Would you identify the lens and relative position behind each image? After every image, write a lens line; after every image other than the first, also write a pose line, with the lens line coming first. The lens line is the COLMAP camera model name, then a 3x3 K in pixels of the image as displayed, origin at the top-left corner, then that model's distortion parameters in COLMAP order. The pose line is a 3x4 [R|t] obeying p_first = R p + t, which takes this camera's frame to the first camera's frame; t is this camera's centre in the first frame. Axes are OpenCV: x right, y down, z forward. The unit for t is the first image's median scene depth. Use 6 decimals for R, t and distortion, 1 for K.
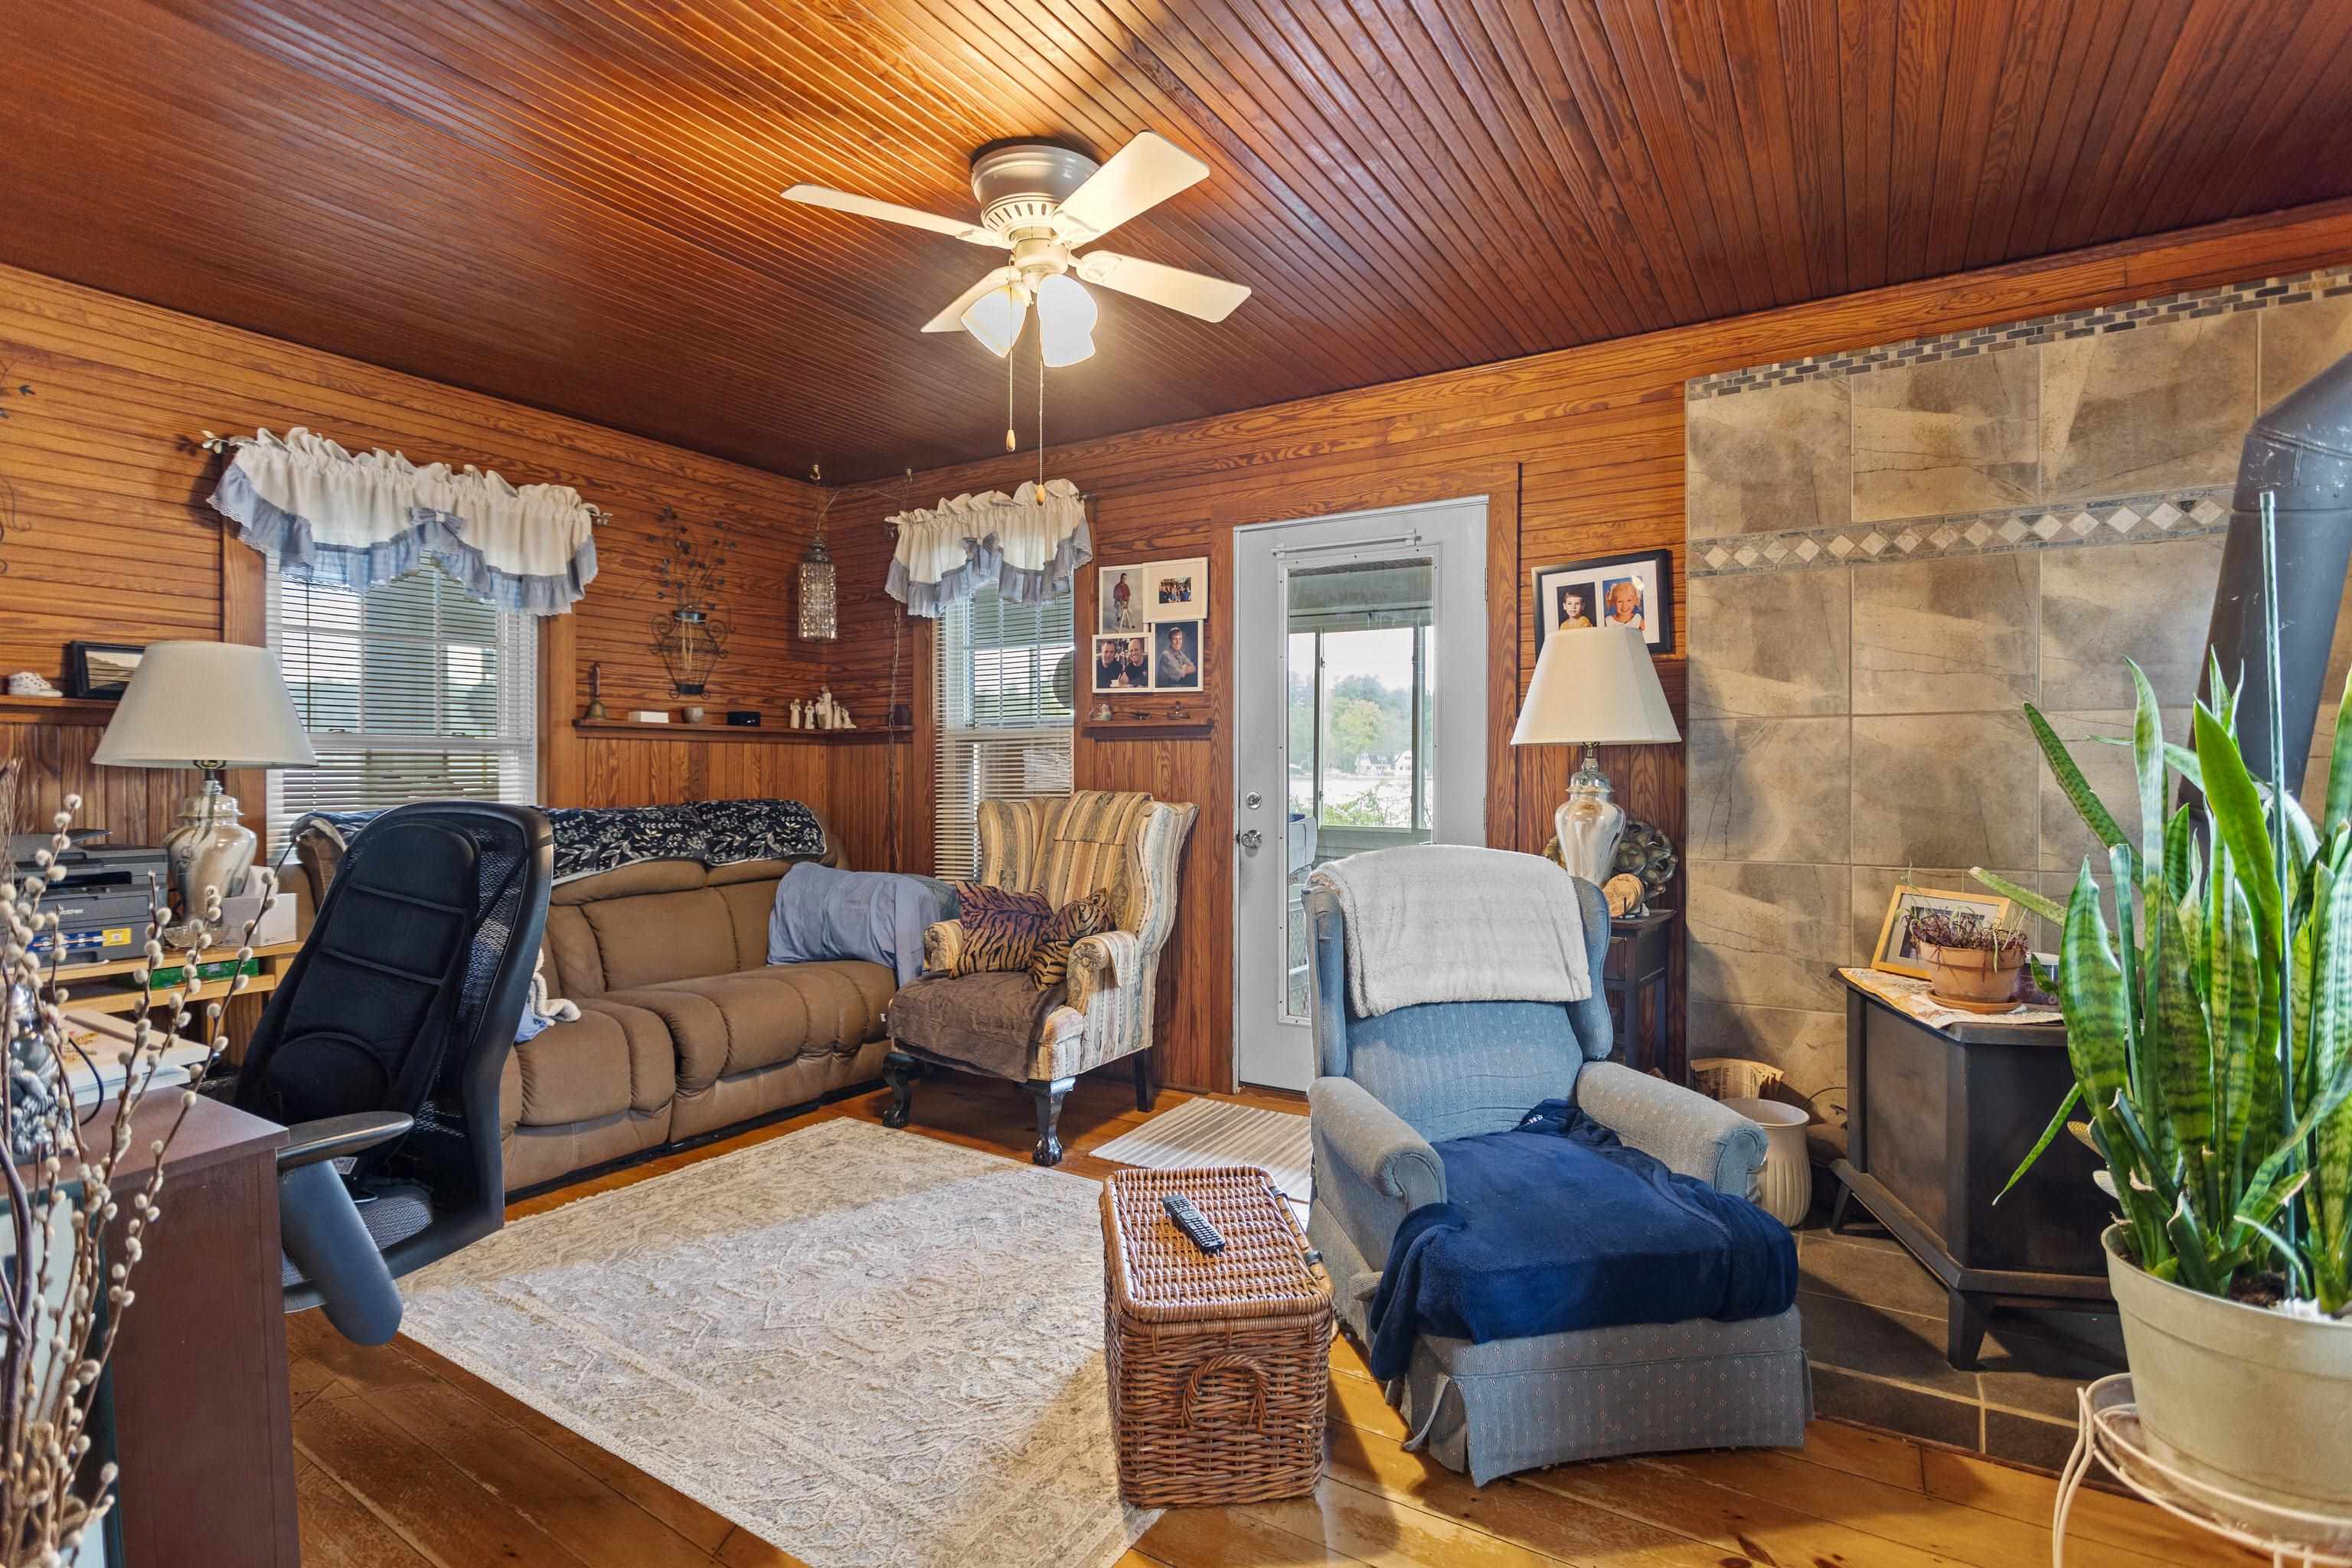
lens RADIAL K [[1140.8, 0, 1150.6], [0, 1140.8, 783.0], [0, 0, 1]] dist [-0.000184, 0.000135]
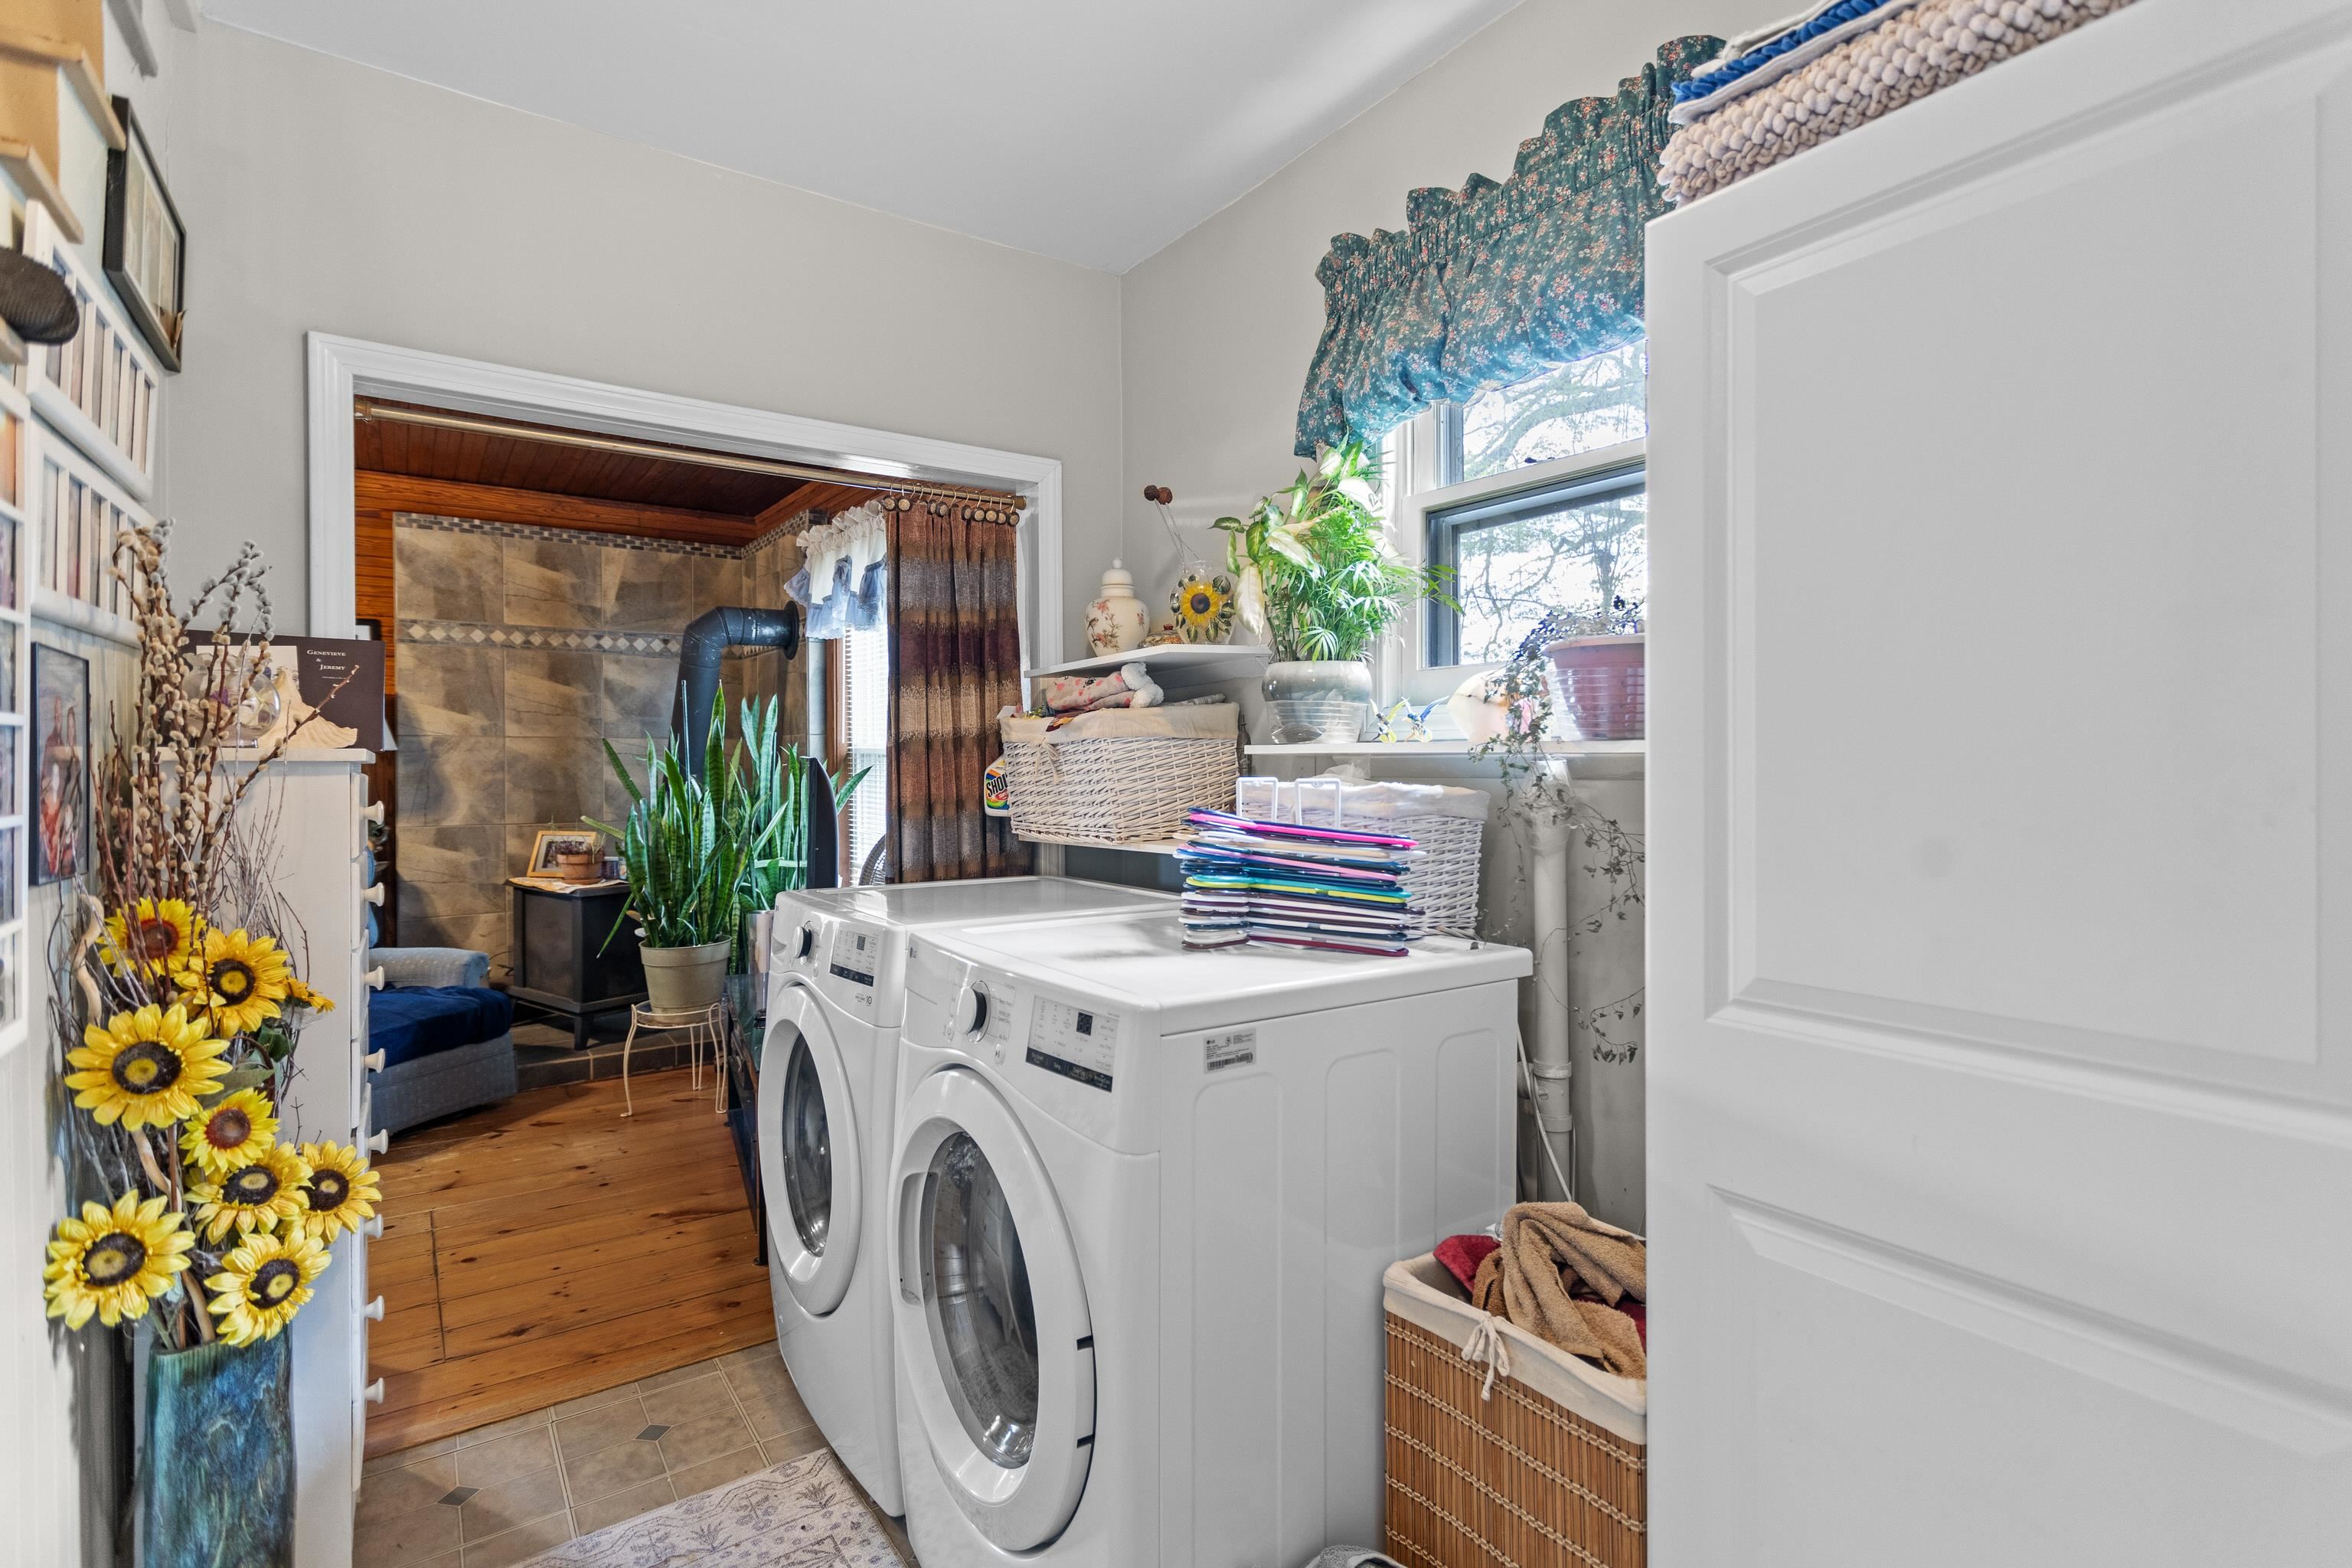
lens RADIAL K [[1118.8, 0, 1185.5], [0, 1118.8, 775.7], [0, 0, 1]] dist [0.008739, 0.000569]
pose [[0.395848, -0.006887, 0.918290, -0.522308], [0.007374, 0.999963, 0.004321, -0.000633], [-0.918287, 0.005061, 0.395884, -0.594991]]
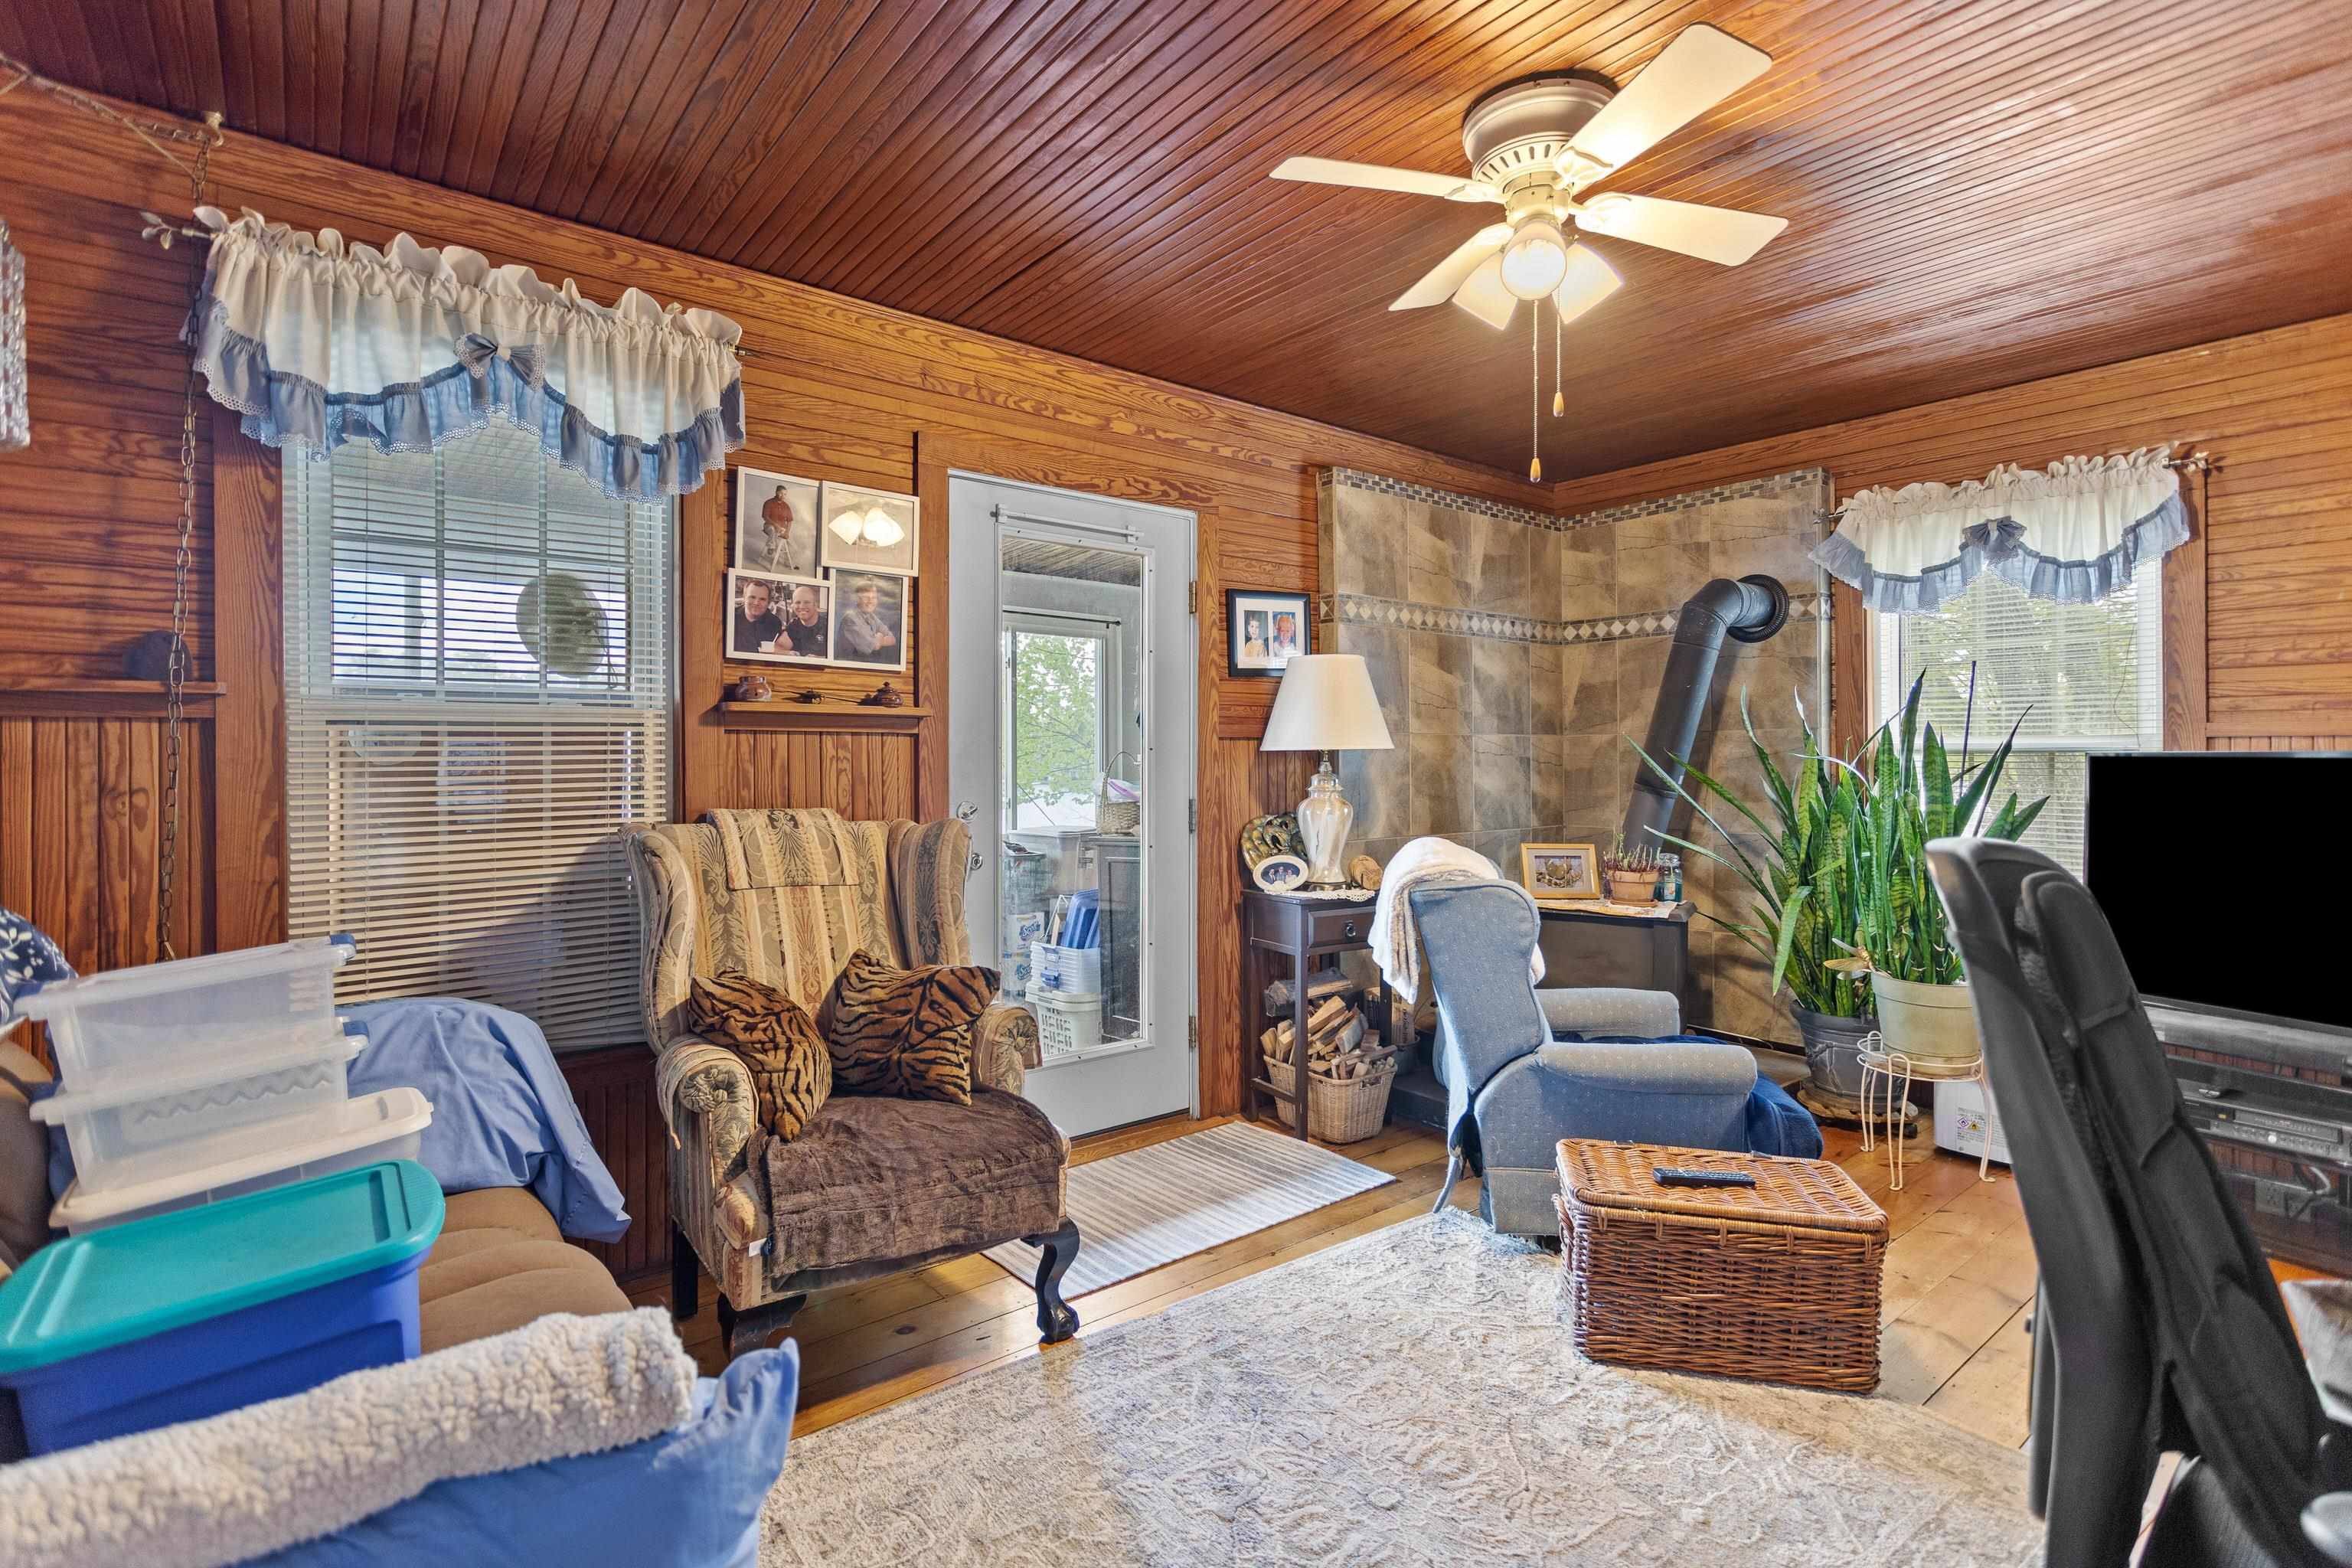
lens RADIAL K [[1087.7, 0, 1181.0], [0, 1087.7, 754.4], [0, 0, 1]] dist [0.004583, 0.001084]
pose [[0.337873, 0.002321, 0.941189, -0.784233], [0.009792, 0.999934, -0.005981, -0.026816], [-0.941141, 0.011237, 0.337828, 0.803864]]
